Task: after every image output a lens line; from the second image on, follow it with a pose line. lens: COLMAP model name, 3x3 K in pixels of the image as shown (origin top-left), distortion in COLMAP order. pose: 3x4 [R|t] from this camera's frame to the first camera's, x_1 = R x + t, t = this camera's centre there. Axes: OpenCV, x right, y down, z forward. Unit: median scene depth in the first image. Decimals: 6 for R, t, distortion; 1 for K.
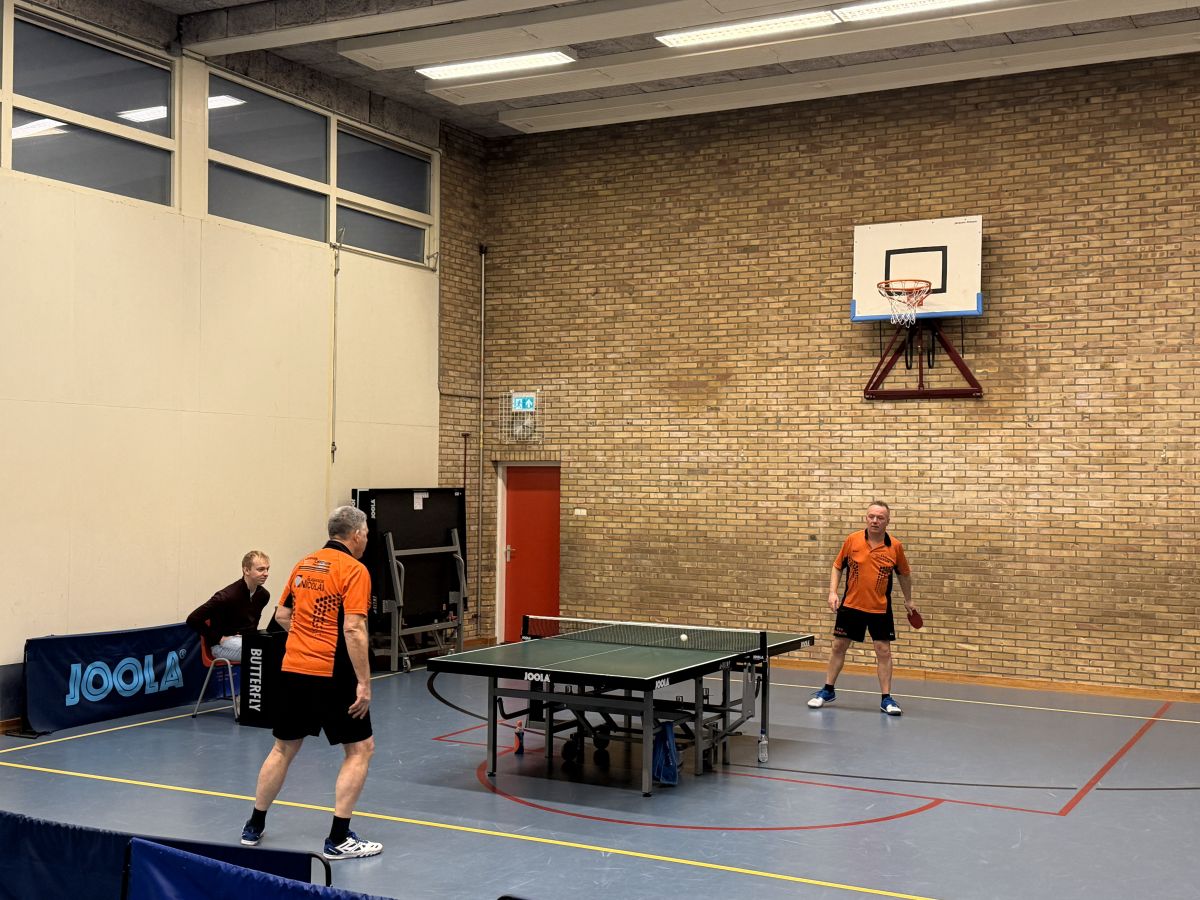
lens RADIAL K [[1409.6, 0, 607.3], [0, 1409.6, 453.3], [0, 0, 1]] dist [0.112424, 0.000000]
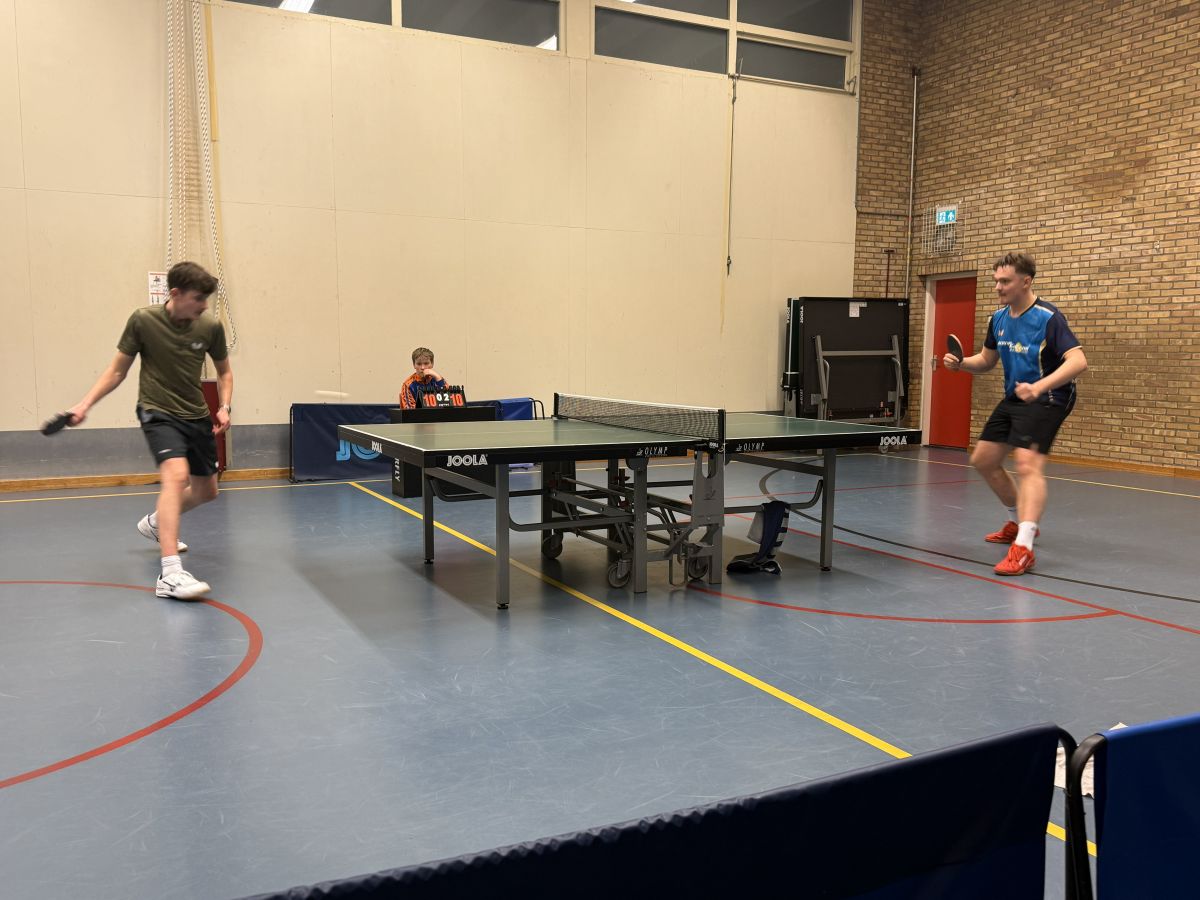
lens RADIAL K [[1009.9, 0, 593.6], [0, 1009.9, 460.6], [0, 0, 1]] dist [0.035437, -0.056291]
pose [[0.817402, 0.054194, -0.573512, 0.184994], [0.016003, 0.993045, 0.116646, 0.057333], [0.575845, -0.104525, 0.810850, 0.246067]]
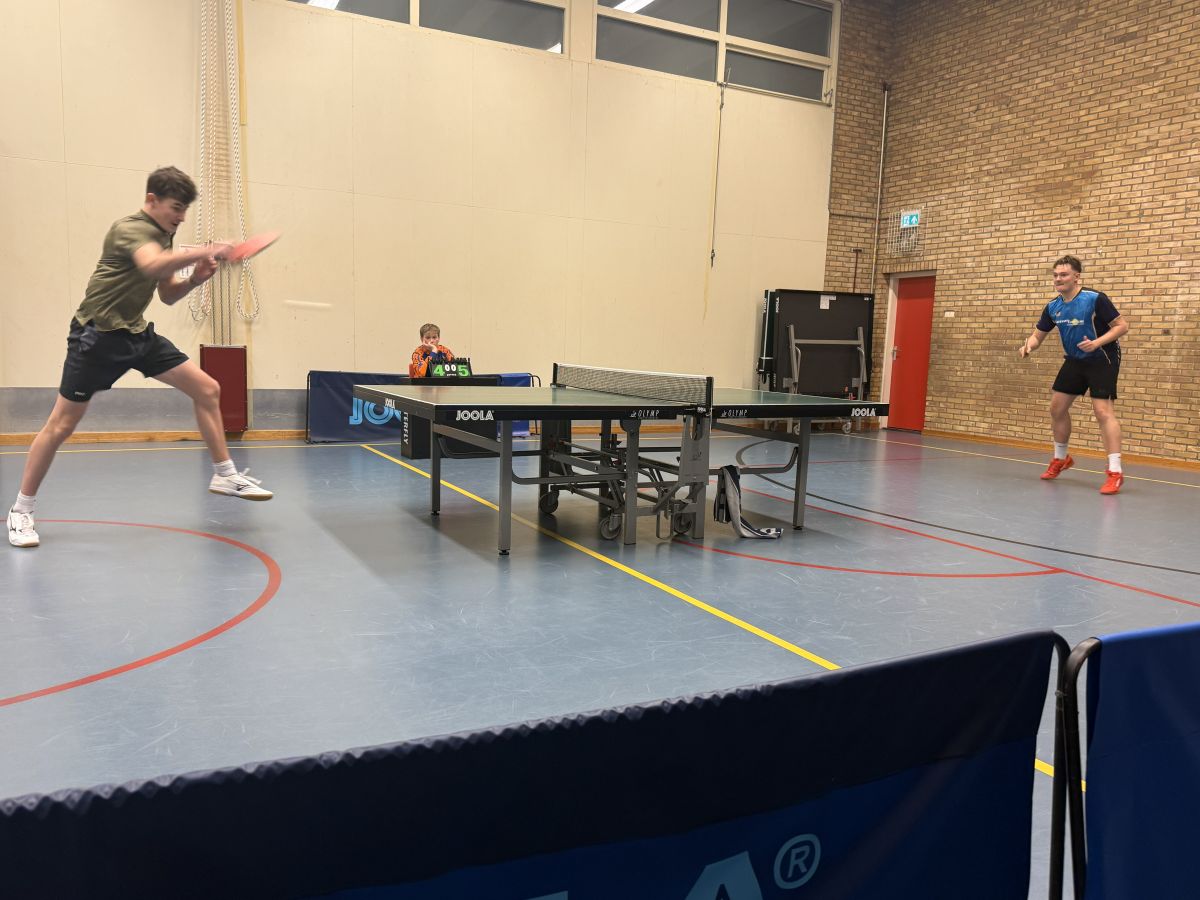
lens RADIAL K [[913.0, 0, 598.4], [0, 913.0, 457.7], [0, 0, 1]] dist [0.025657, -0.039794]
pose [[0.826967, 0.086061, -0.555626, 0.179094], [-0.012748, 0.990832, 0.134497, 0.065164], [0.562107, -0.104142, 0.820482, 0.248177]]
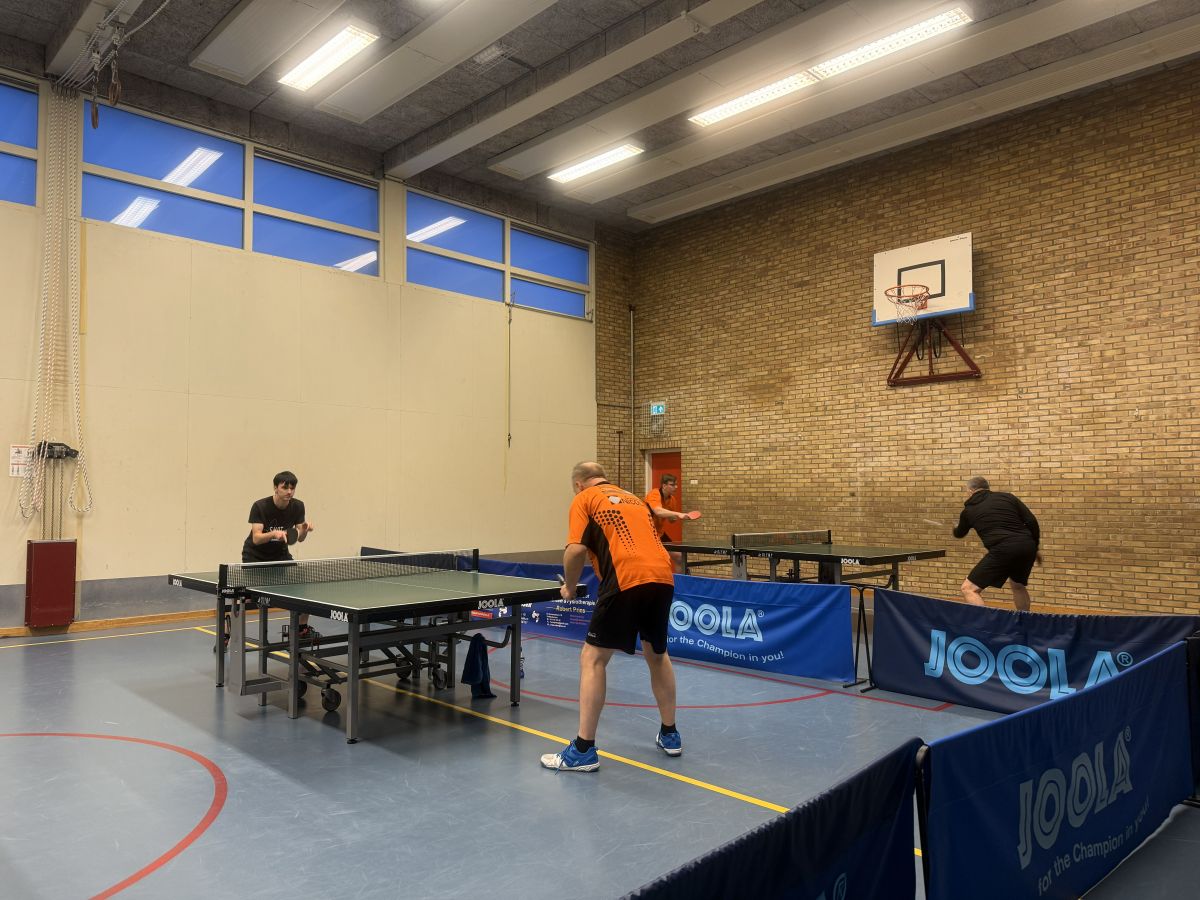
lens RADIAL K [[825.1, 0, 597.6], [0, 825.1, 459.2], [0, 0, 1]] dist [0.051456, -0.062456]
pose [[0.951193, -0.027499, -0.307368, 0.156939], [0.018500, 0.999312, -0.032154, 0.046824], [0.308041, 0.024898, 0.951047, 0.189581]]
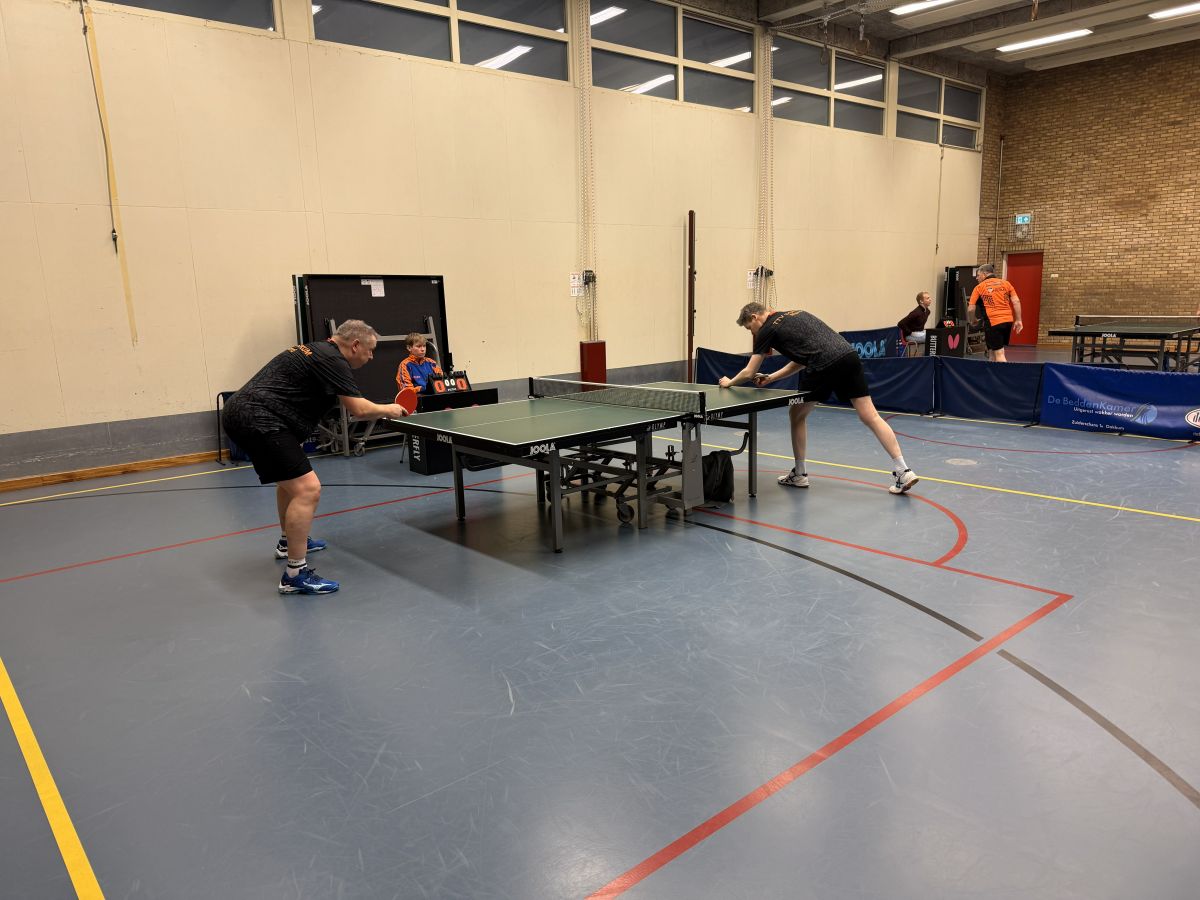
lens RADIAL K [[825.1, 0, 596.3], [0, 825.1, 458.9], [0, 0, 1]] dist [0.051456, -0.062456]
pose [[0.929451, 0.032985, -0.367468, -0.189665], [0.049237, 0.975997, 0.212145, 0.014648], [0.365645, -0.215271, 0.905518, -0.348286]]
